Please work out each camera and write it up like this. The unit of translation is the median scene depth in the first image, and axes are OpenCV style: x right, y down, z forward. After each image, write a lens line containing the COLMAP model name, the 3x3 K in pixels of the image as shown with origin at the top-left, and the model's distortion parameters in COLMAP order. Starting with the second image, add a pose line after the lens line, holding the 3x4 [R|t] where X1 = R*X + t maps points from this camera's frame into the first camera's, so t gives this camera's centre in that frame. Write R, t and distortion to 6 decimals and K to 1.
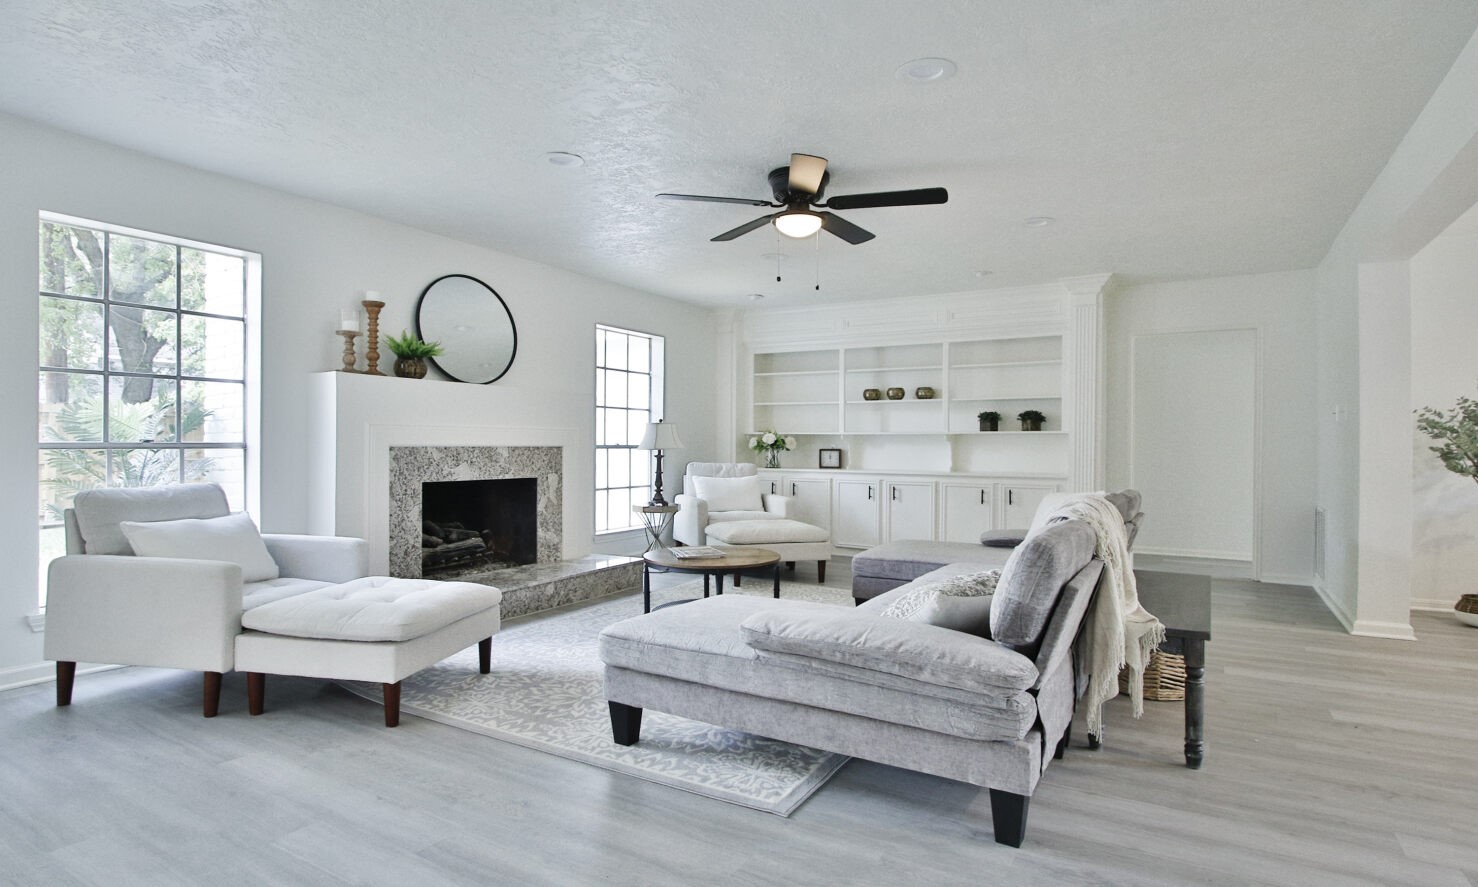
lens RADIAL K [[811.6, 0, 733.4], [0, 811.6, 448.7], [0, 0, 1]] dist [-0.006826, 0.000225]
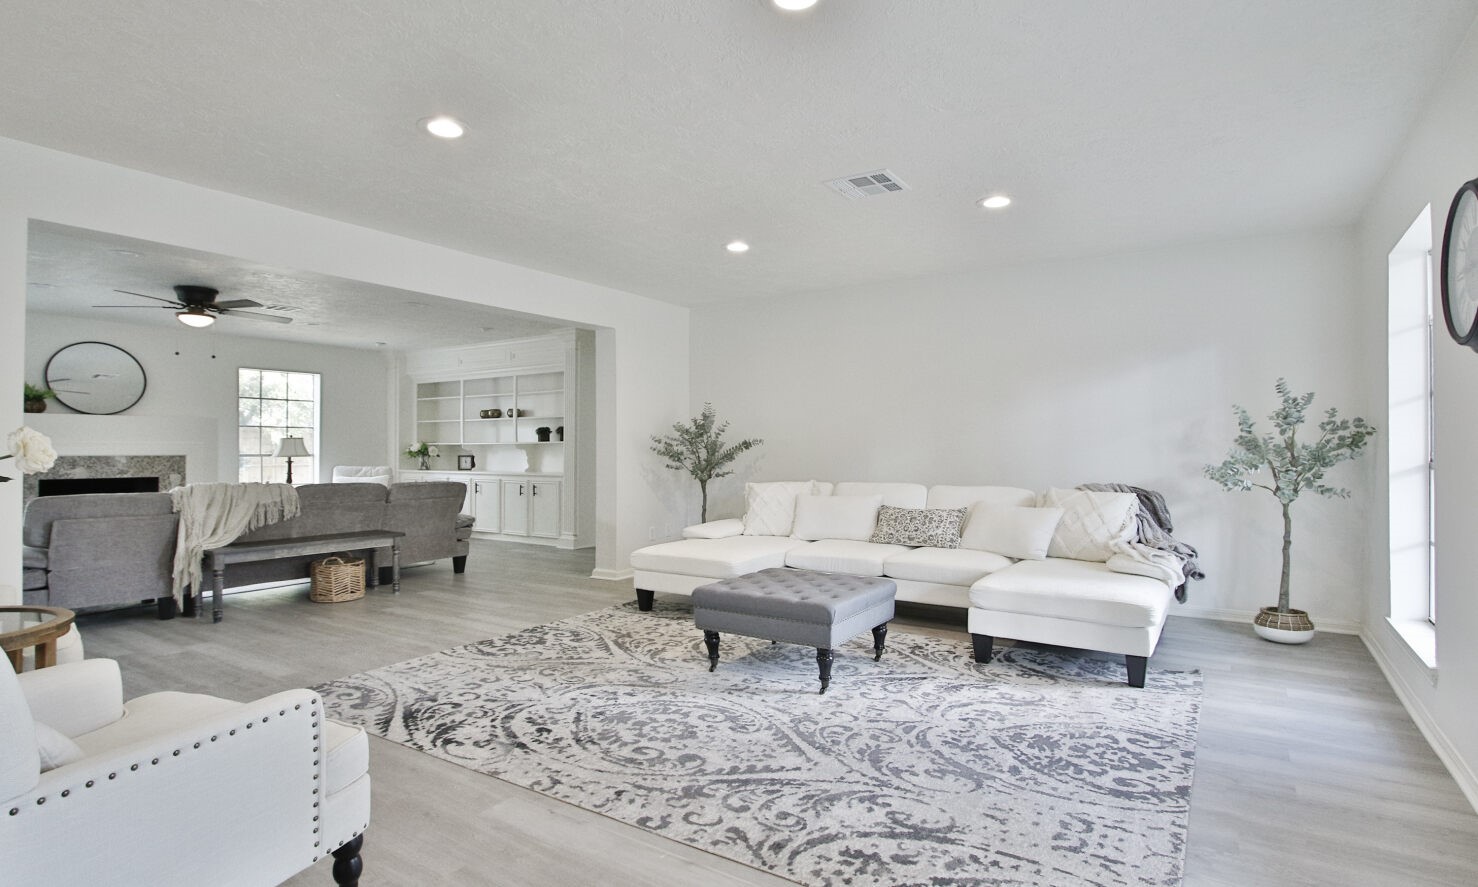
lens RADIAL K [[811.6, 0, 741.2], [0, 811.6, 445.7], [0, 0, 1]] dist [-0.006826, 0.000225]
pose [[0.998030, -0.006796, -0.062363, 0.700308], [0.006224, 0.999937, -0.009357, -0.000206], [0.062423, 0.008951, 0.998010, -0.304279]]
